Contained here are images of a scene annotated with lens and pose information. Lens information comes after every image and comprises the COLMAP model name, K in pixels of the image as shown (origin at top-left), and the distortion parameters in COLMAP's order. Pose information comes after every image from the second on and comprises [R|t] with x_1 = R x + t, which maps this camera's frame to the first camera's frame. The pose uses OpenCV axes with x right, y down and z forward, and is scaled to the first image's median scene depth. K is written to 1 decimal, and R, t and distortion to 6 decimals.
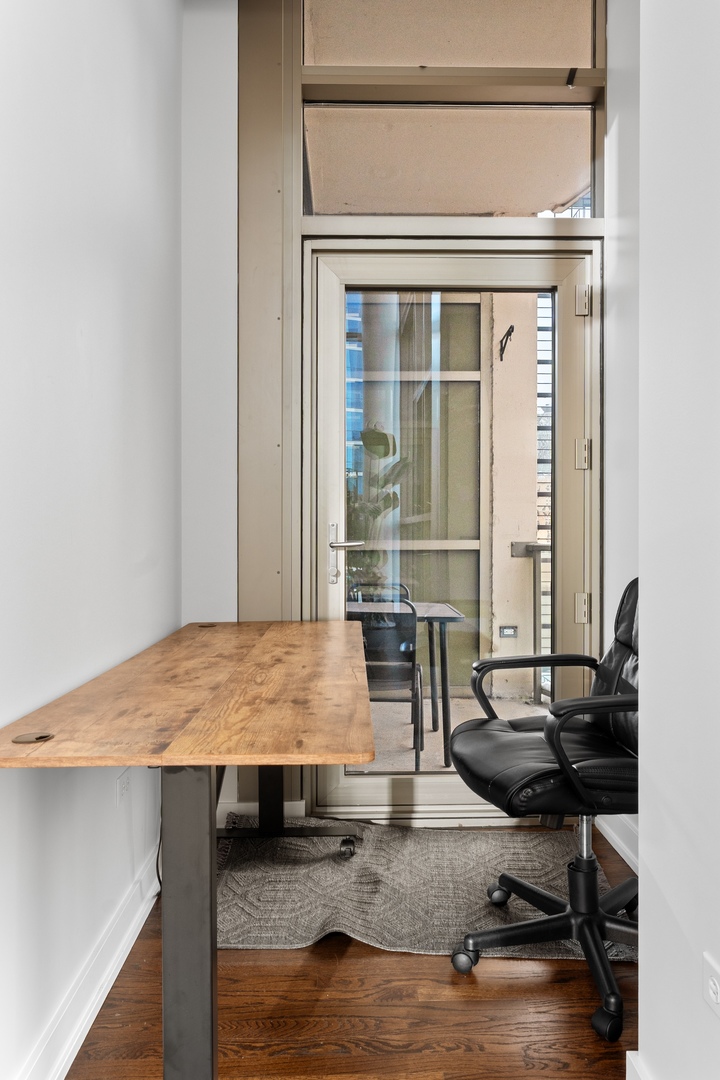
lens RADIAL K [[739.8, 0, 360.0], [0, 739.8, 540.0], [0, 0, 1]] dist [-0.000013, -0.000025]
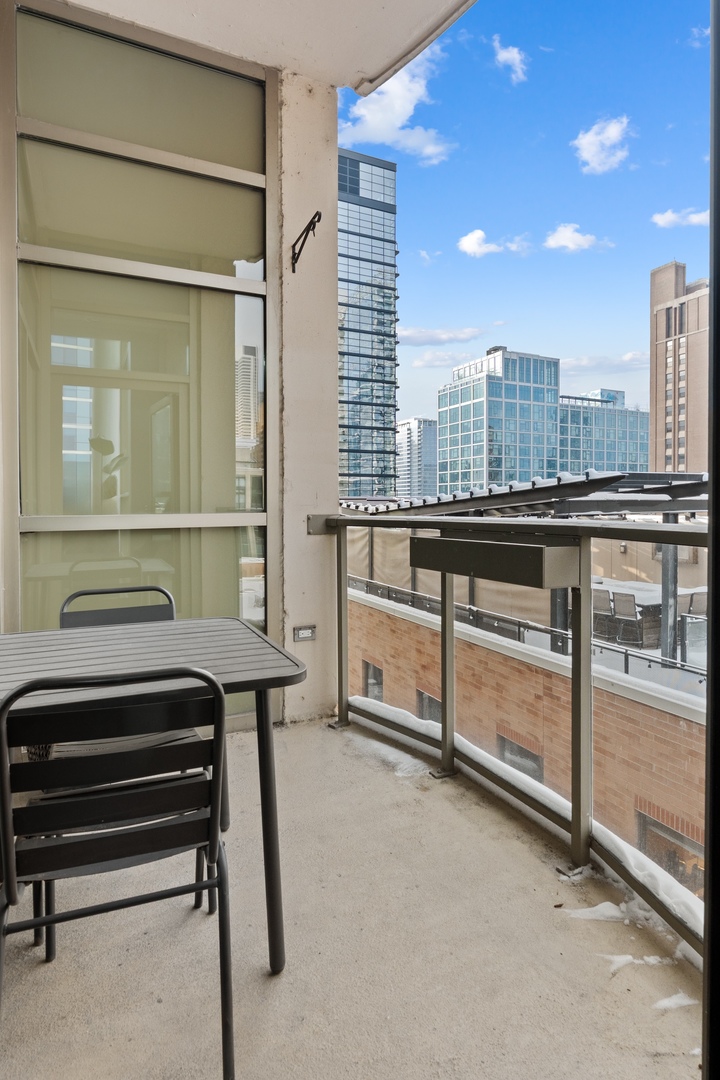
lens RADIAL K [[586.4, 0, 358.2], [0, 586.4, 521.5], [0, 0, 1]] dist [-0.007809, -0.000530]
pose [[0.910729, -0.009770, 0.412889, 0.003901], [0.008277, 0.999951, 0.005403, 0.006480], [-0.412921, -0.001503, 0.910766, 0.432347]]
